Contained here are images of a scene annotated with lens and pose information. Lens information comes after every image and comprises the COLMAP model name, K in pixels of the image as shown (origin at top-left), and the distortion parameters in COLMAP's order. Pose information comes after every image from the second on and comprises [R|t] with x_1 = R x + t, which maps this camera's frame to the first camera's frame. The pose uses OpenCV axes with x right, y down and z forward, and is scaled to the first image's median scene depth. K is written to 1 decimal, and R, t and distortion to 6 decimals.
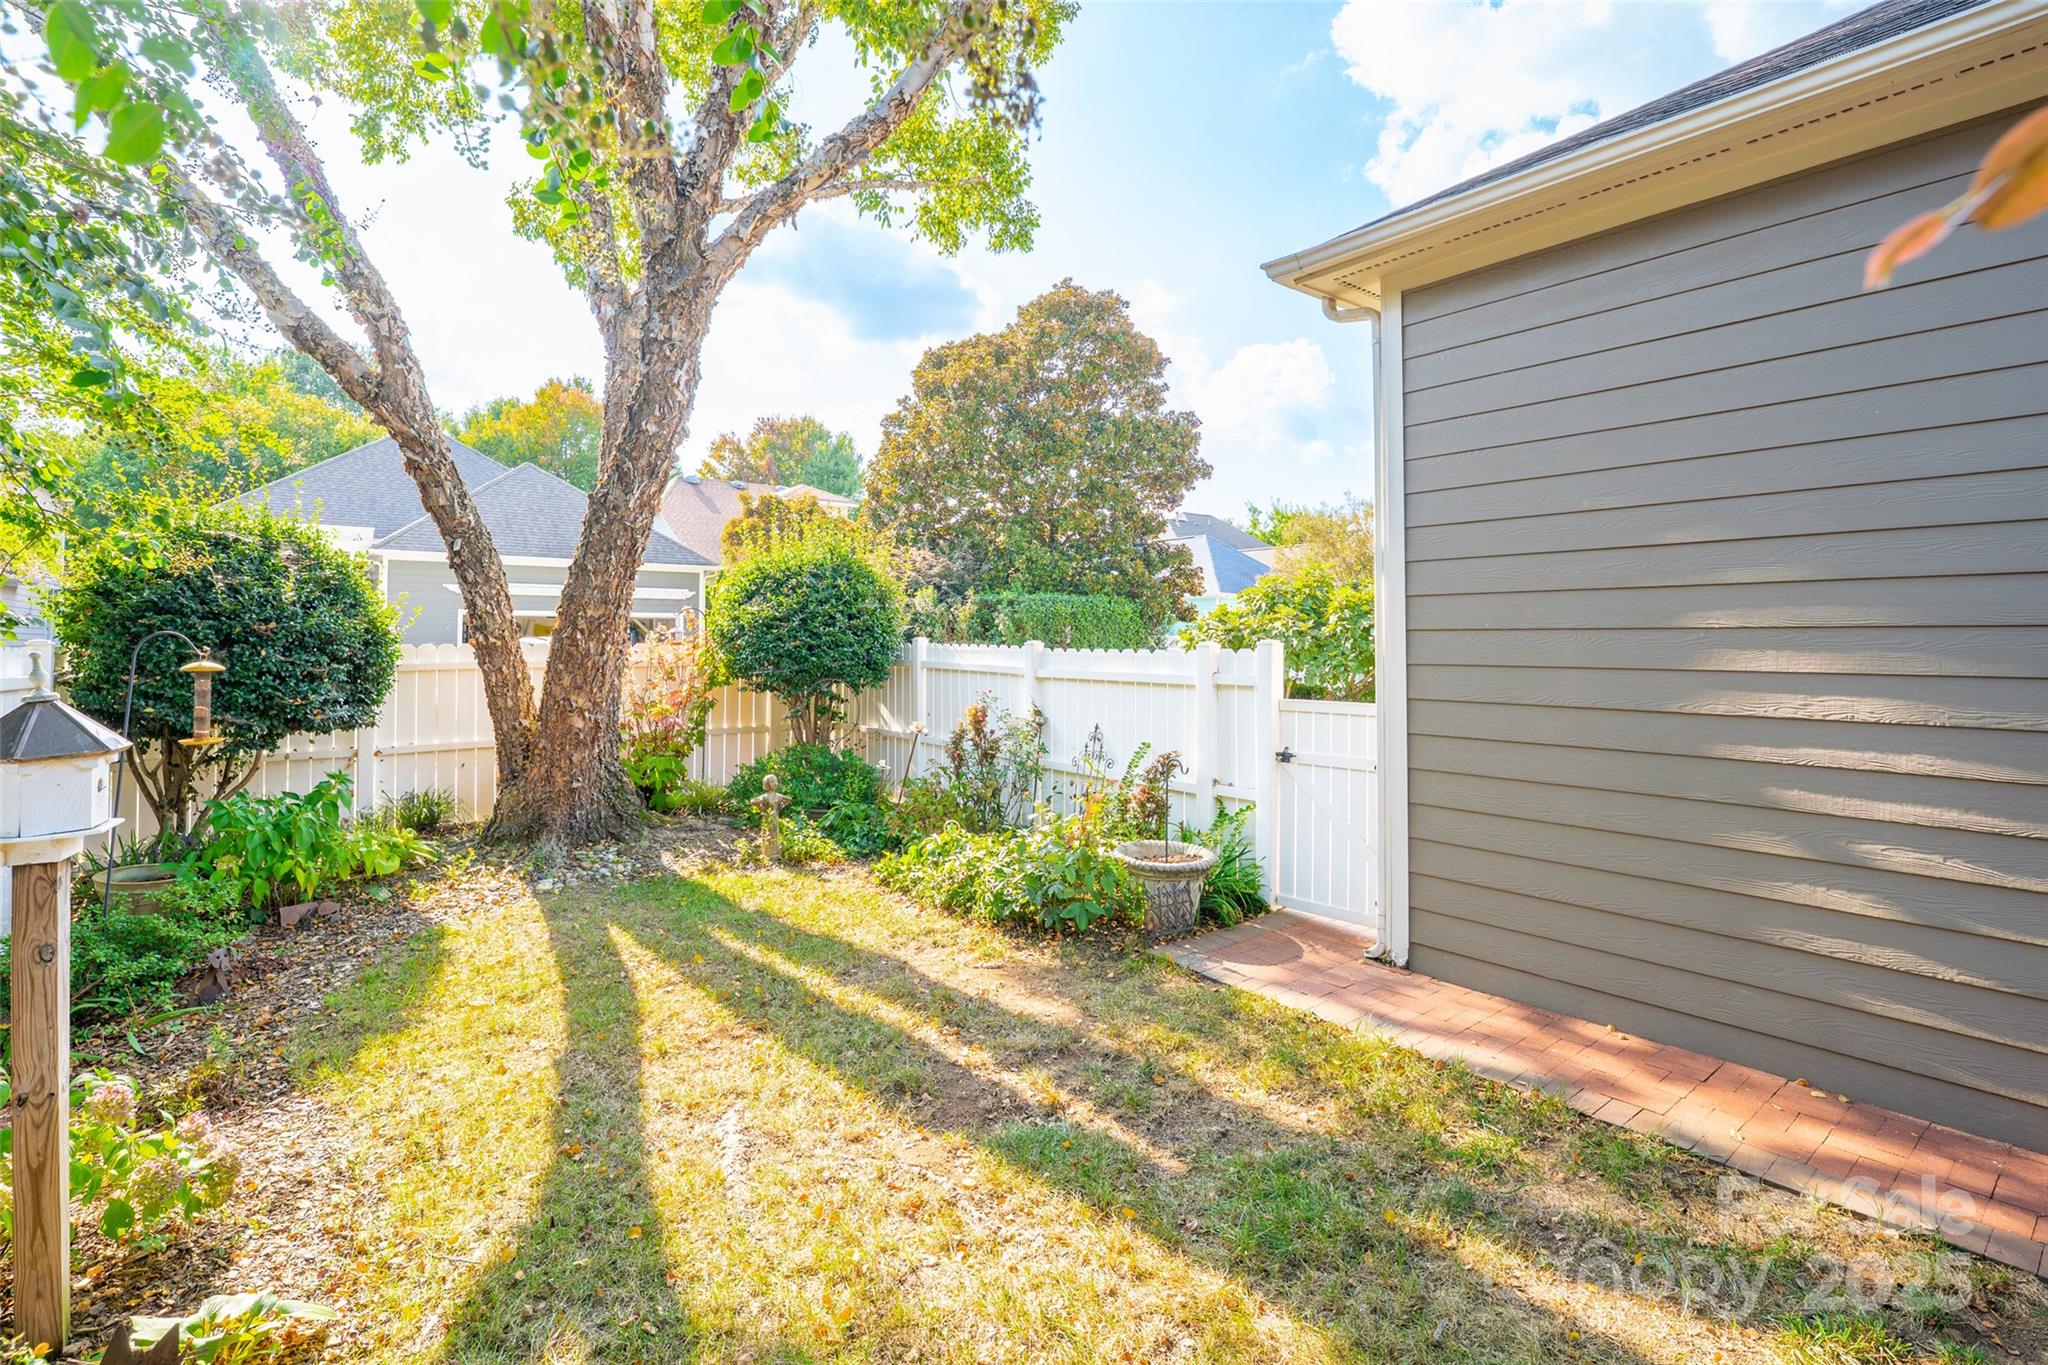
lens RADIAL K [[947.6, 0, 1025.6], [0, 947.6, 628.2], [0, 0, 1]] dist [-0.001124, -0.000051]
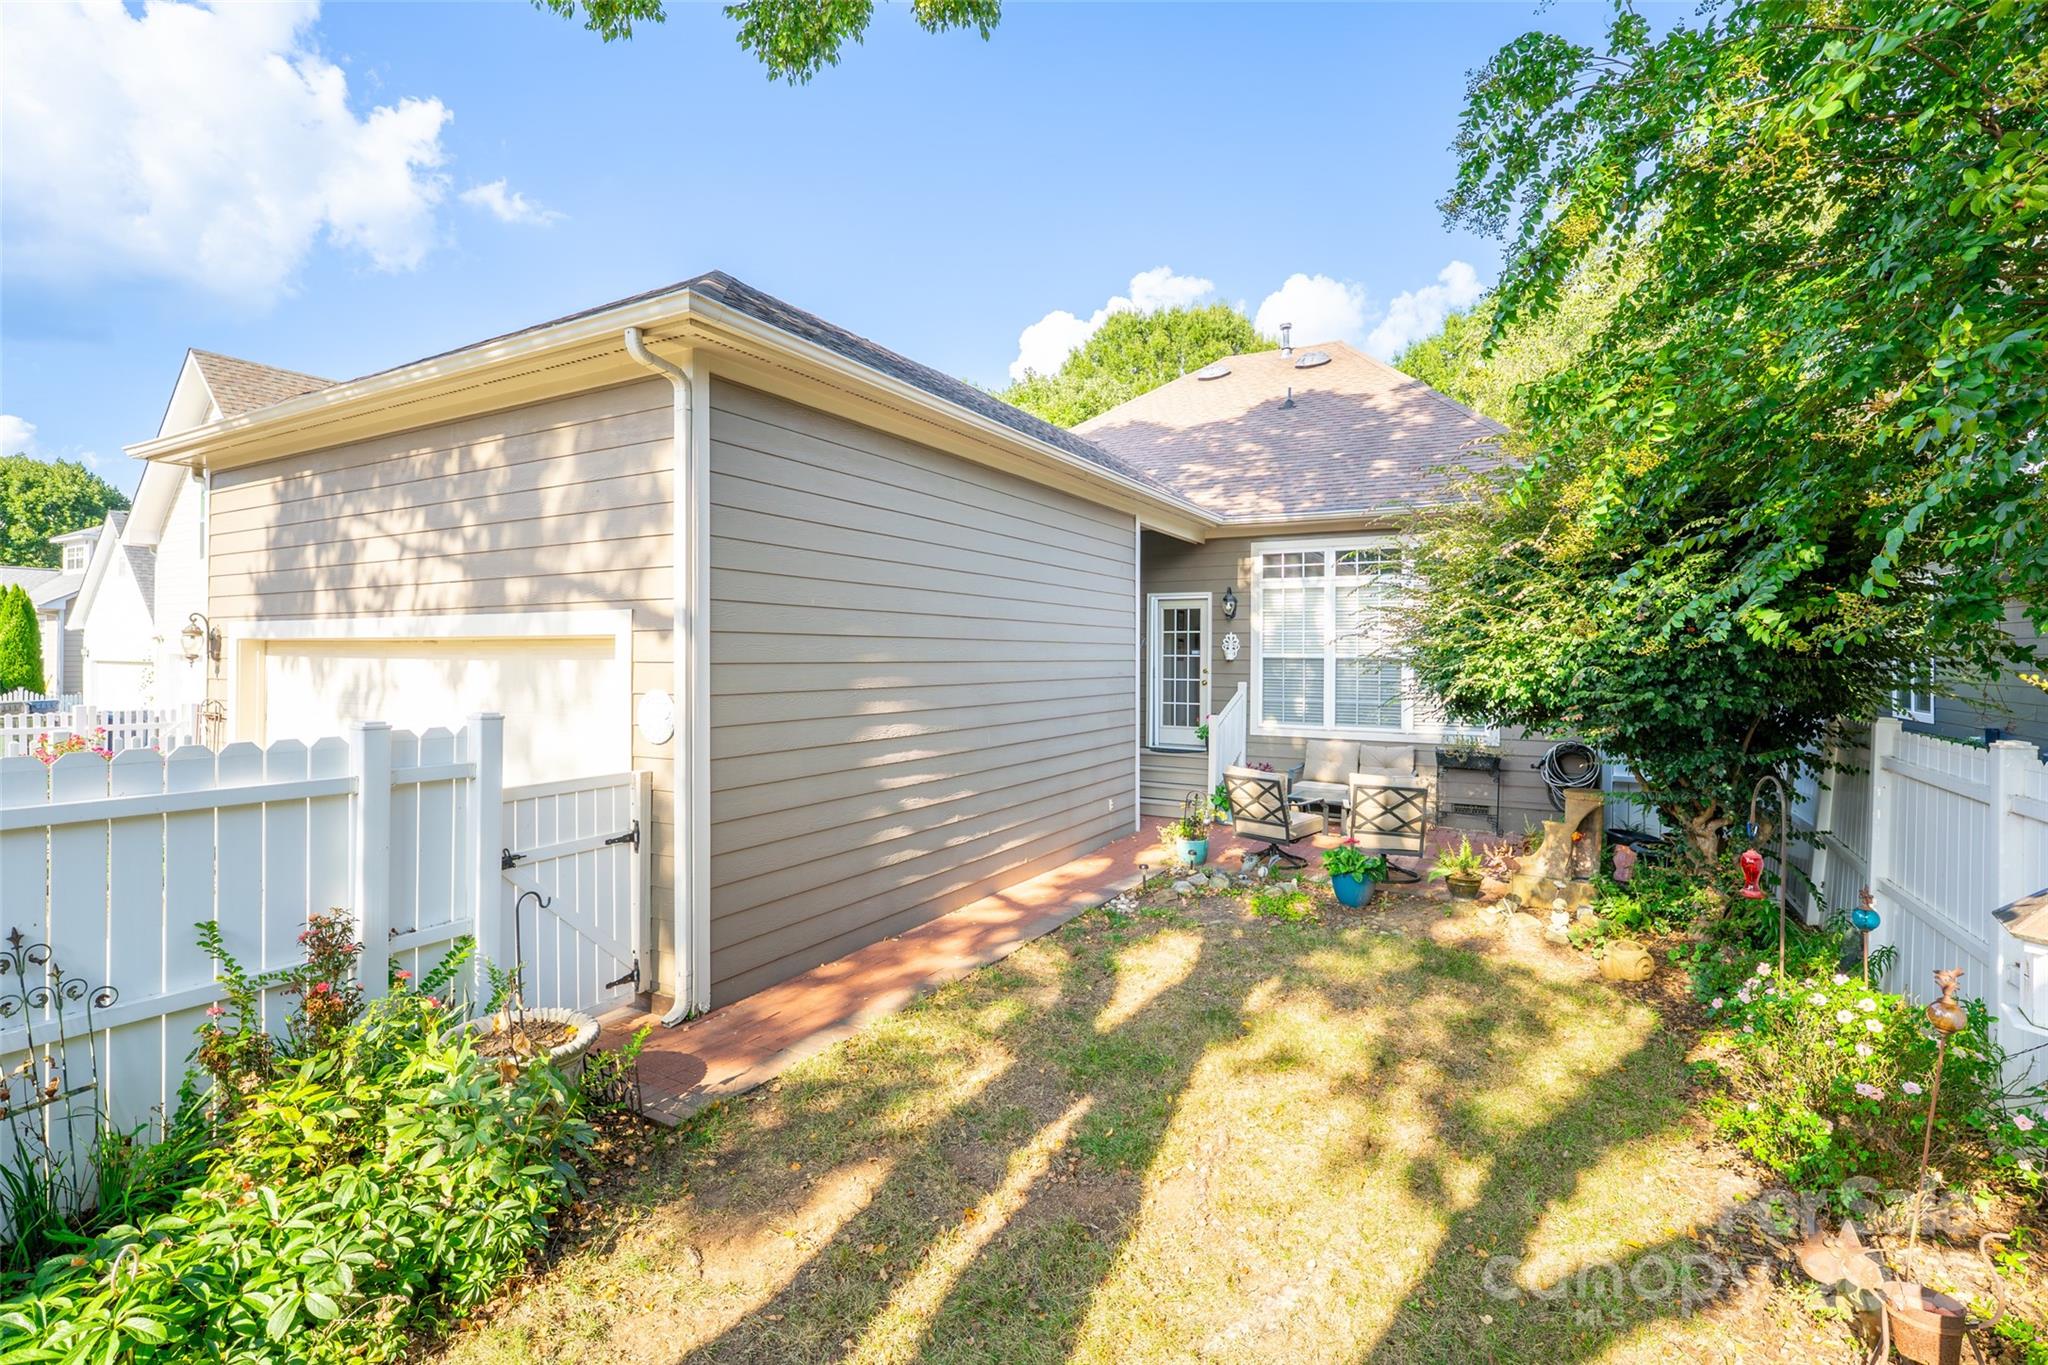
lens RADIAL K [[957.0, 0, 1018.9], [0, 957.0, 655.2], [0, 0, 1]] dist [-0.001692, -0.000232]
pose [[-0.363776, 0.003027, 0.931481, -0.751850], [-0.013226, 0.999877, -0.008415, -0.039149], [-0.931392, -0.015381, -0.363692, 1.114101]]
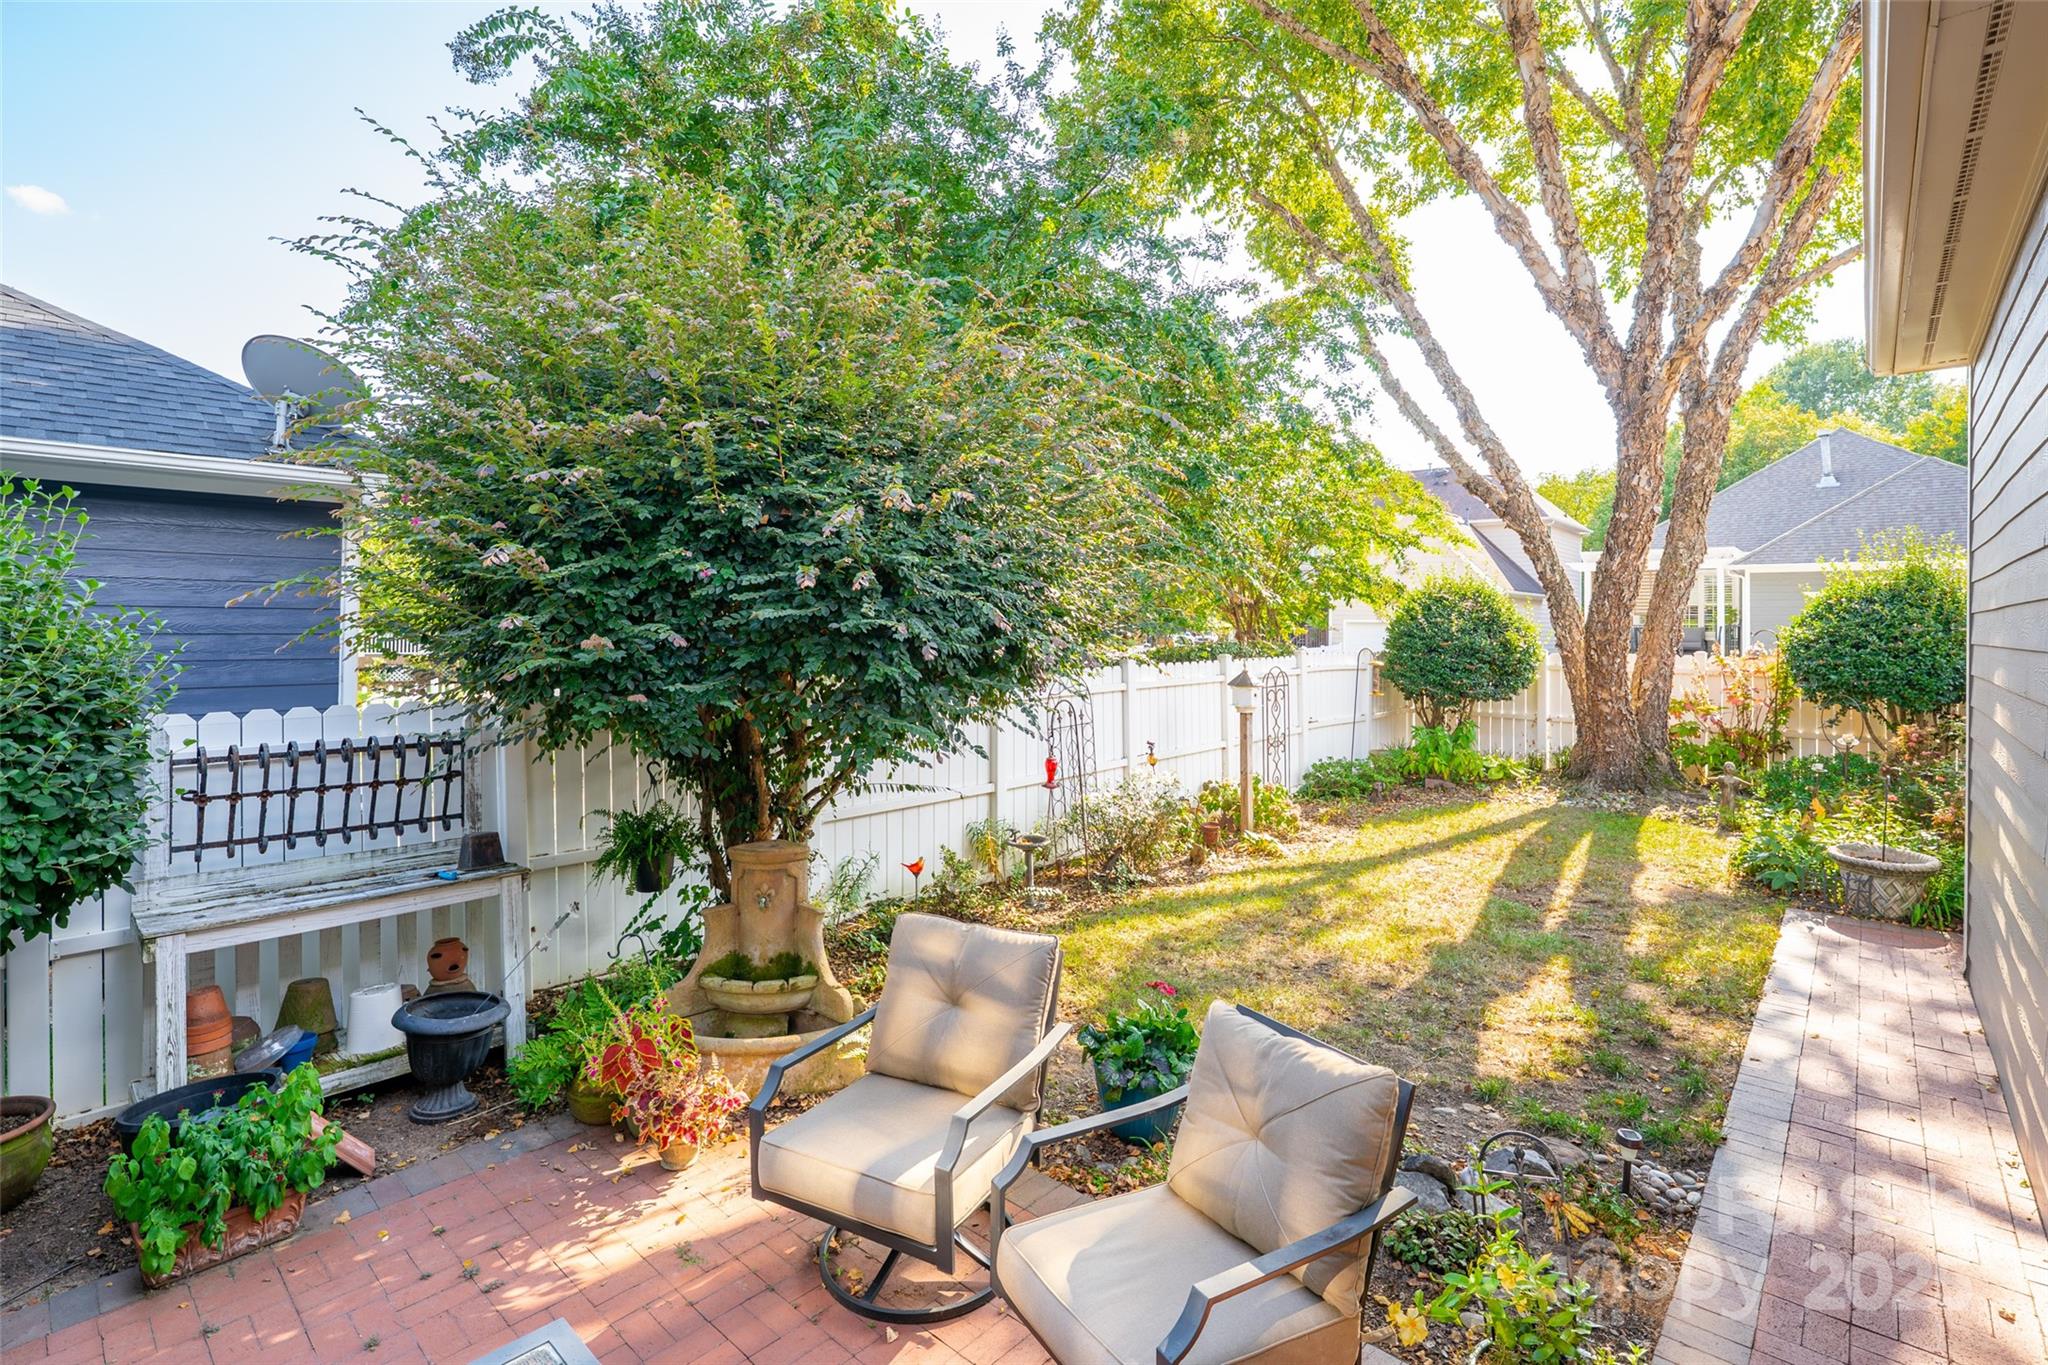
lens RADIAL K [[957.0, 0, 1018.9], [0, 957.0, 655.2], [0, 0, 1]] dist [-0.001692, -0.000232]
pose [[0.172001, 0.029415, -0.984658, 1.360587], [0.005493, 0.999510, 0.030818, -0.060379], [0.985082, -0.010709, 0.171755, -0.299264]]
